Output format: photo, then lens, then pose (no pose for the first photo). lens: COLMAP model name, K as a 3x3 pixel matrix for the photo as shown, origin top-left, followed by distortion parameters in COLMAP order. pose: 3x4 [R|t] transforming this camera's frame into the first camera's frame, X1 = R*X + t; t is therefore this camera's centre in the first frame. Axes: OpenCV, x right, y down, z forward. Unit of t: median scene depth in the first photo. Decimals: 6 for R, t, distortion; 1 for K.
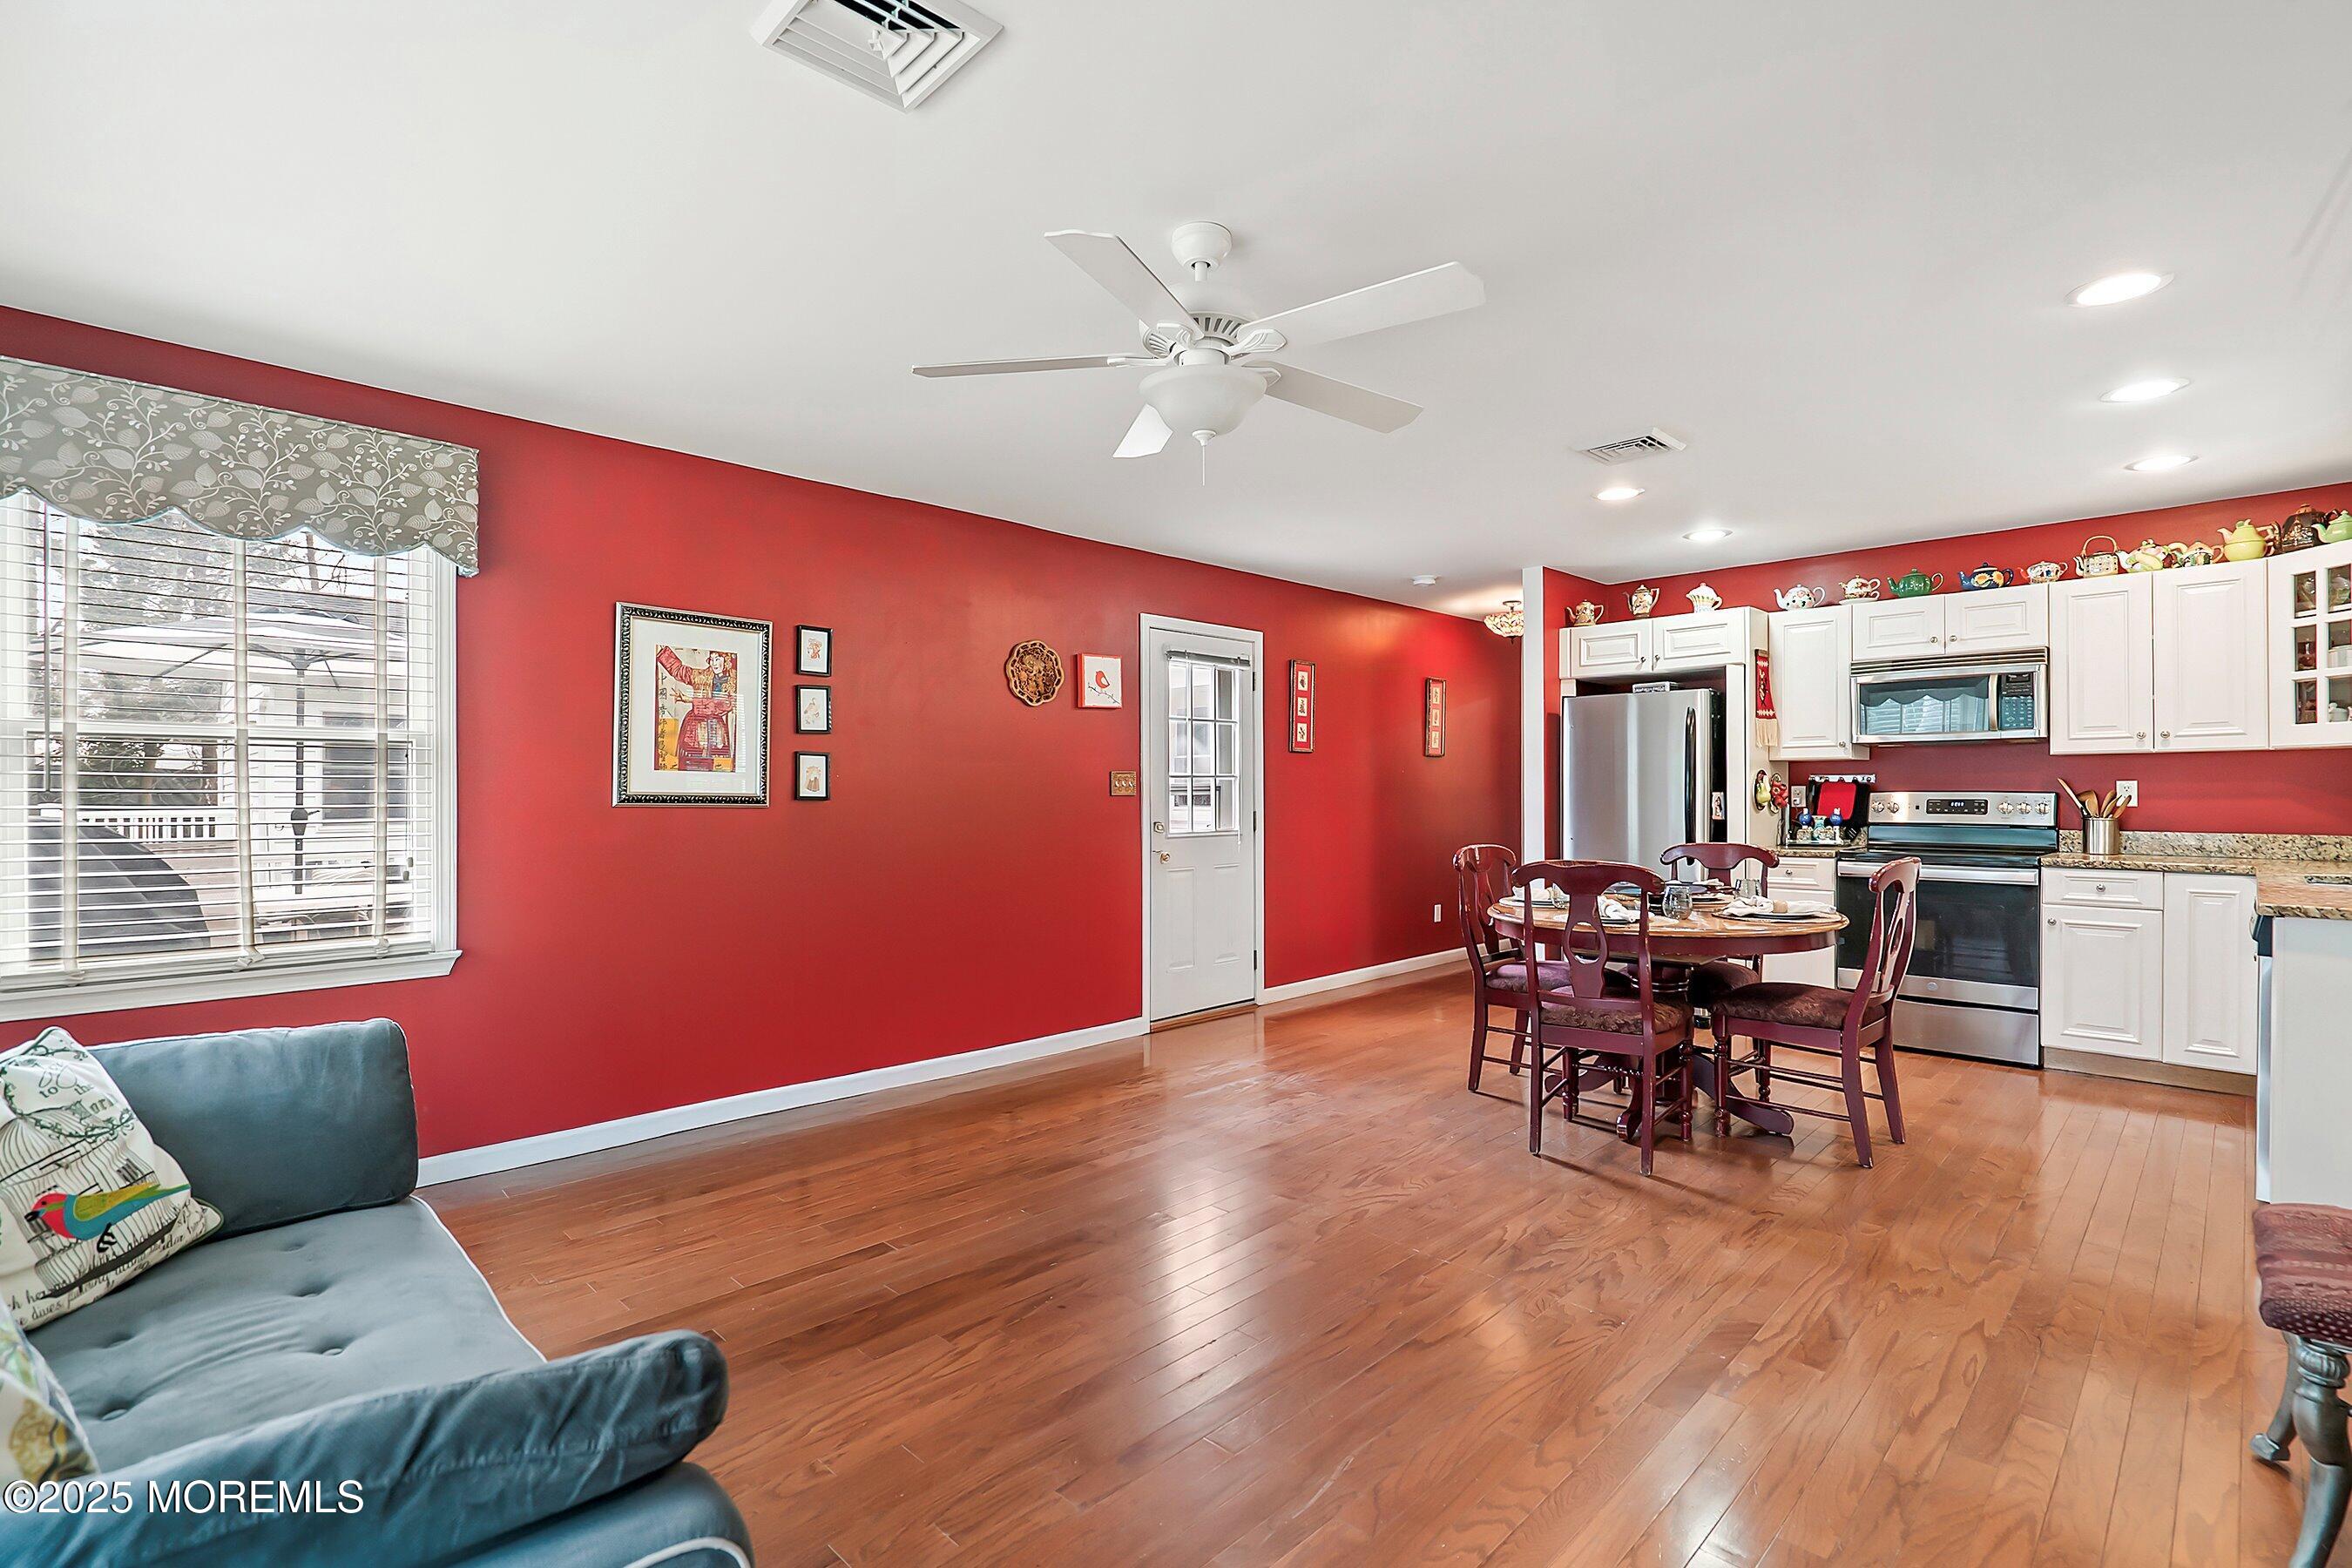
lens RADIAL K [[1079.3, 0, 1173.3], [0, 1079.3, 796.0], [0, 0, 1]] dist [-0.005703, 0.002119]
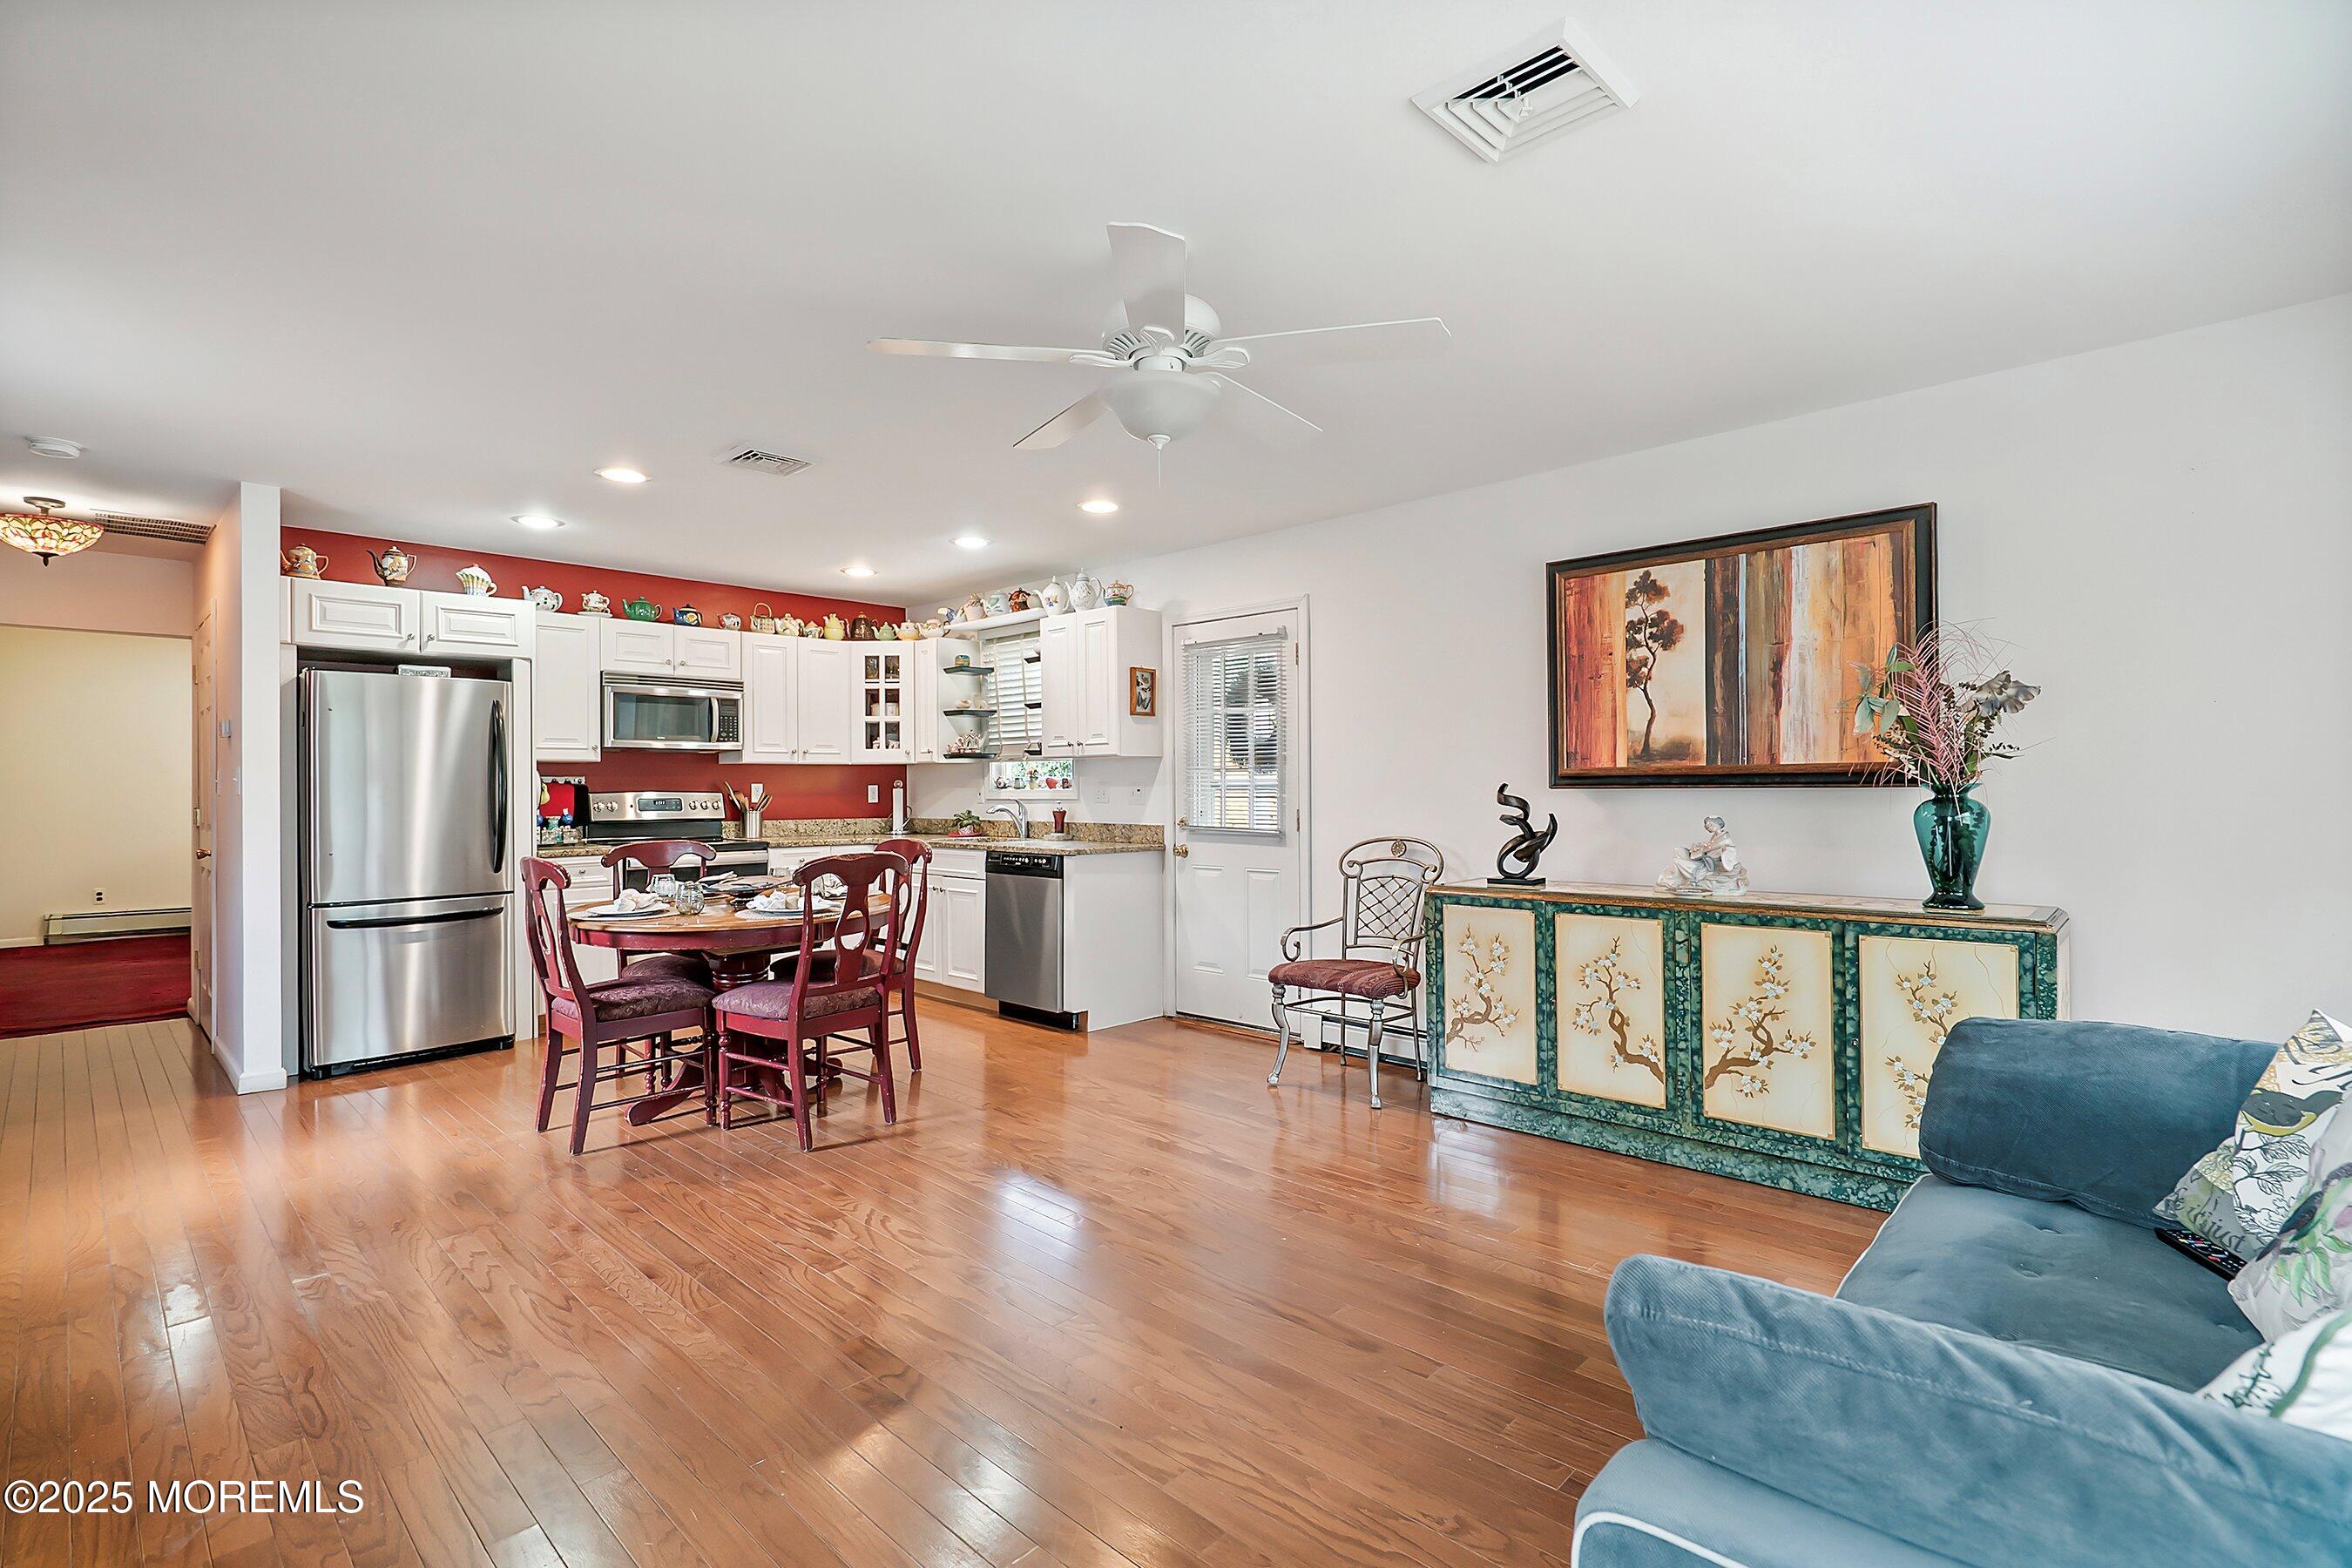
lens RADIAL K [[1079.3, 0, 1166.7], [0, 1079.3, 778.6], [0, 0, 1]] dist [-0.005703, 0.002119]
pose [[-0.010524, 0.012707, 0.999864, -0.480814], [0.010119, 0.999869, -0.012600, 0.001951], [-0.999893, 0.009985, -0.010651, 0.483365]]
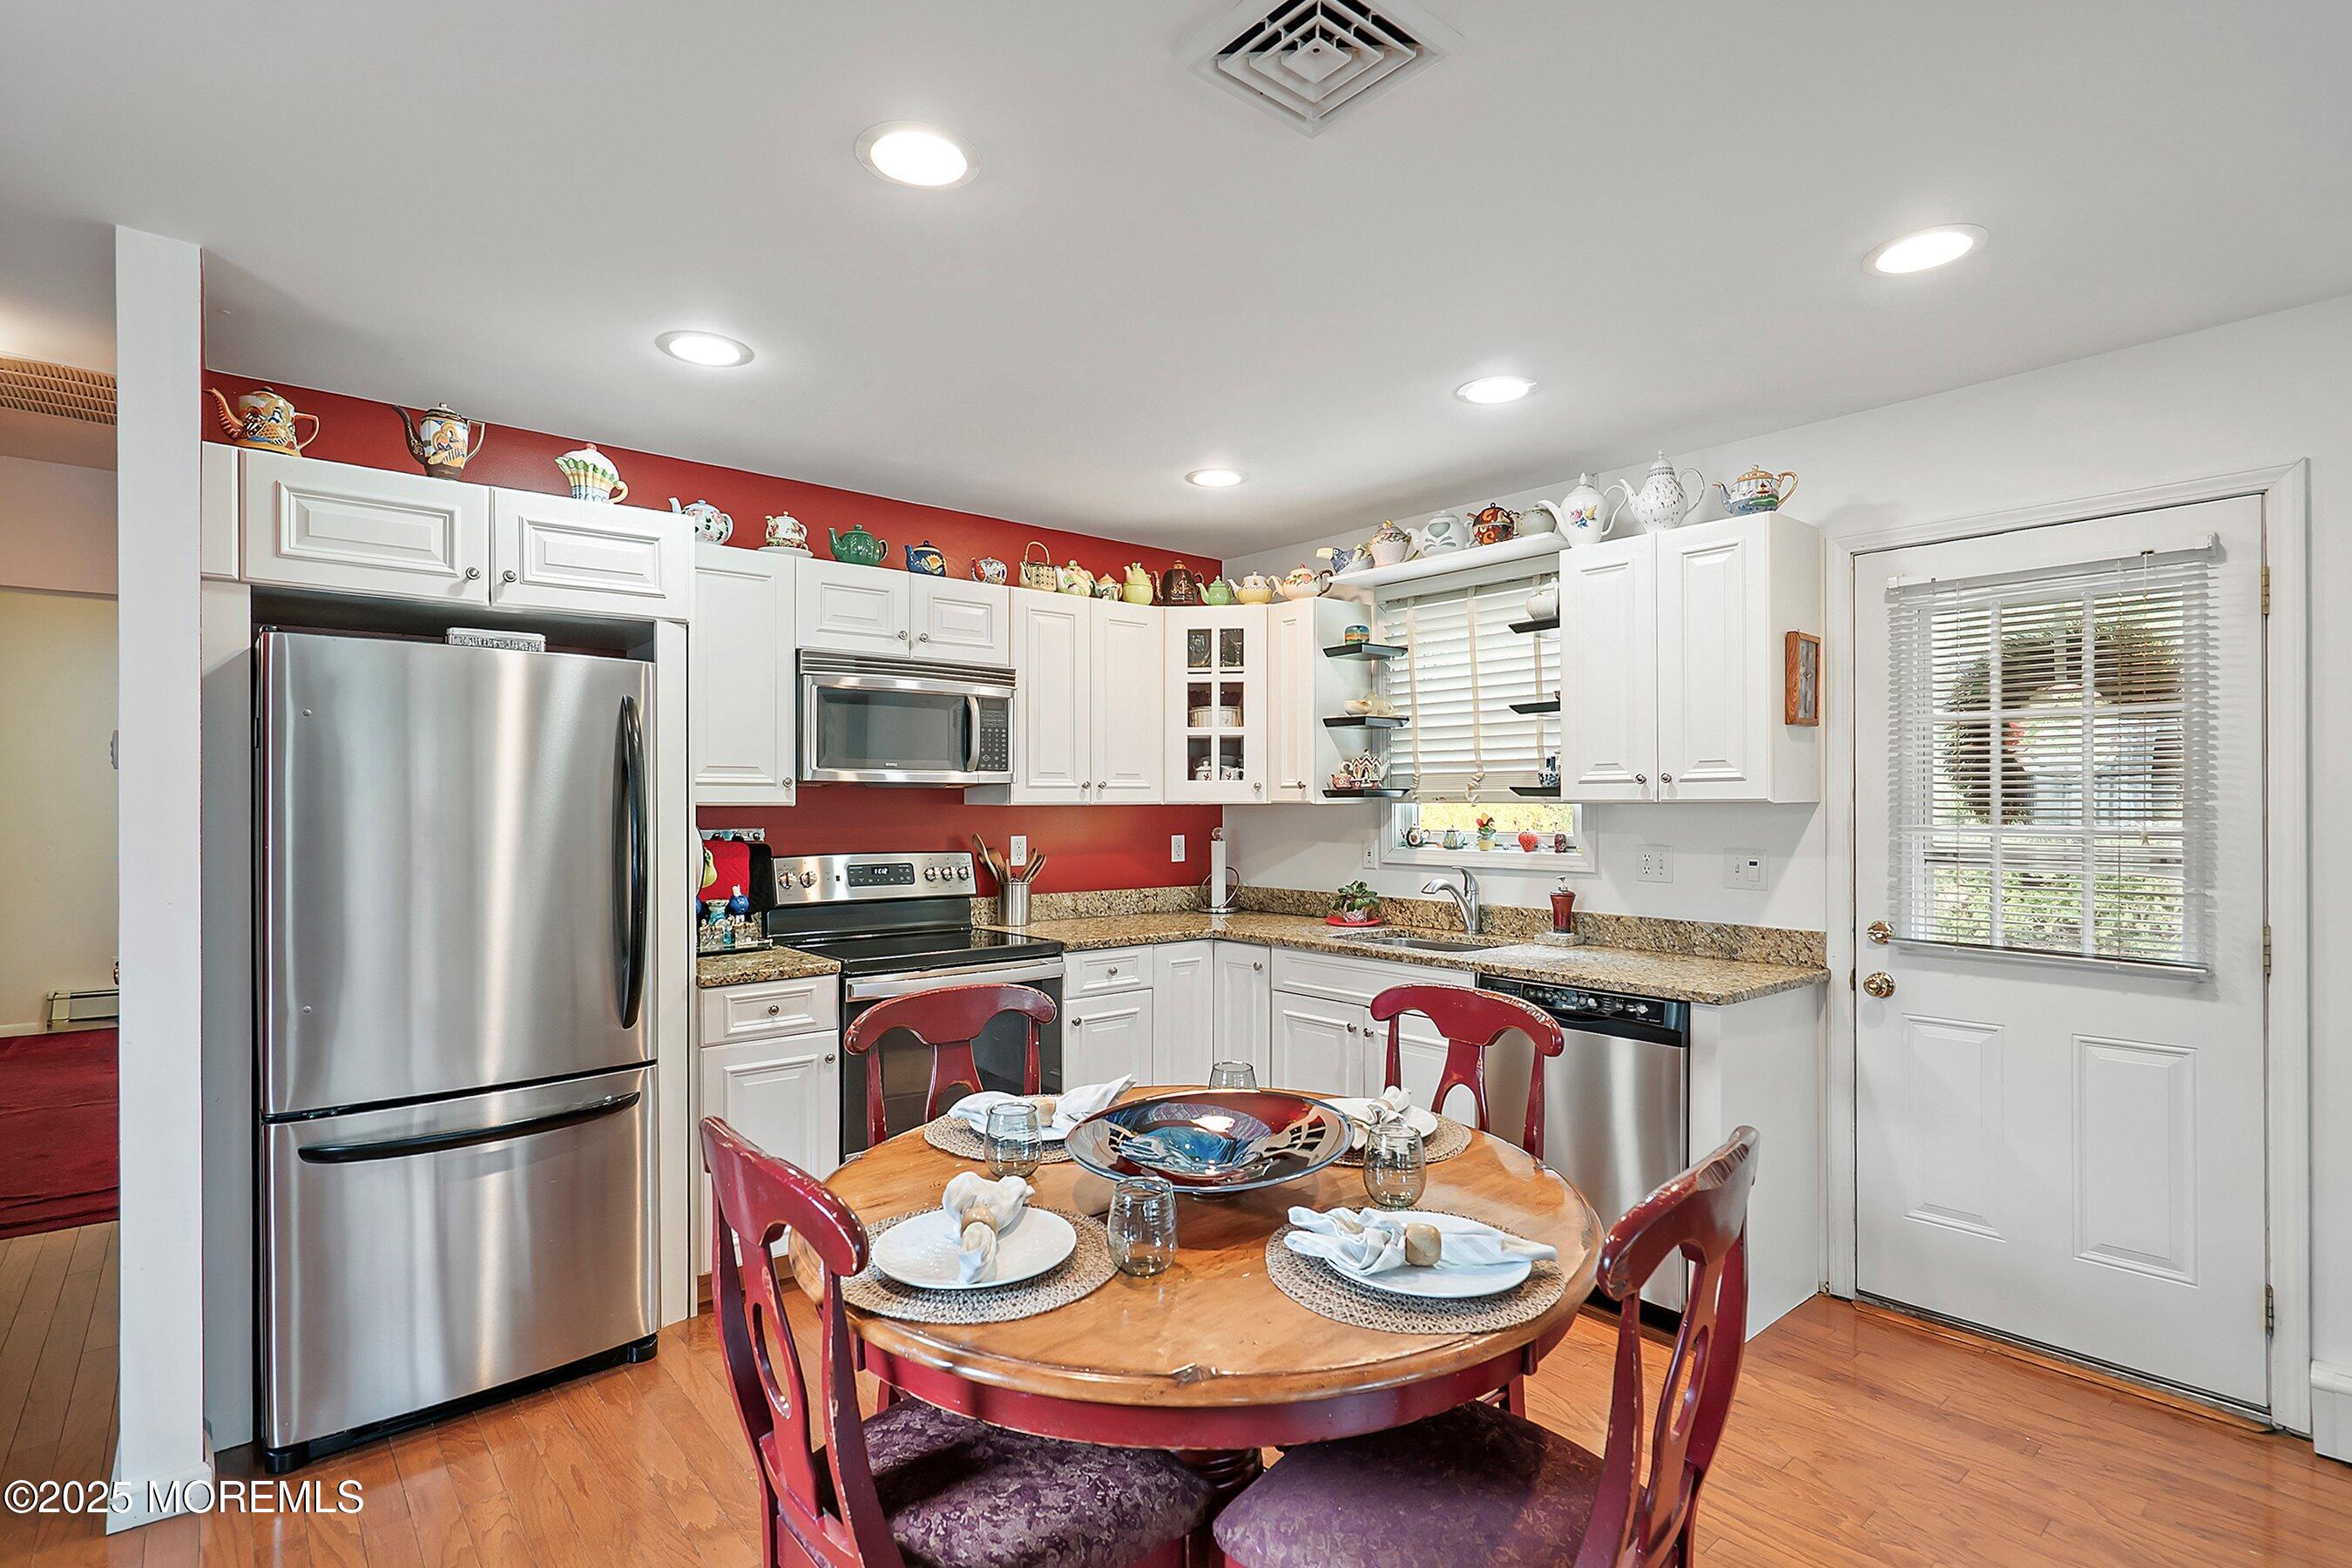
lens RADIAL K [[1126.9, 0, 1168.2], [0, 1126.9, 804.2], [0, 0, 1]] dist [-0.001779, -0.000233]
pose [[0.085585, 0.003689, 0.996324, 0.005902], [0.004399, 0.999982, -0.004080, -0.034205], [-0.996321, 0.004732, 0.085568, 0.788830]]
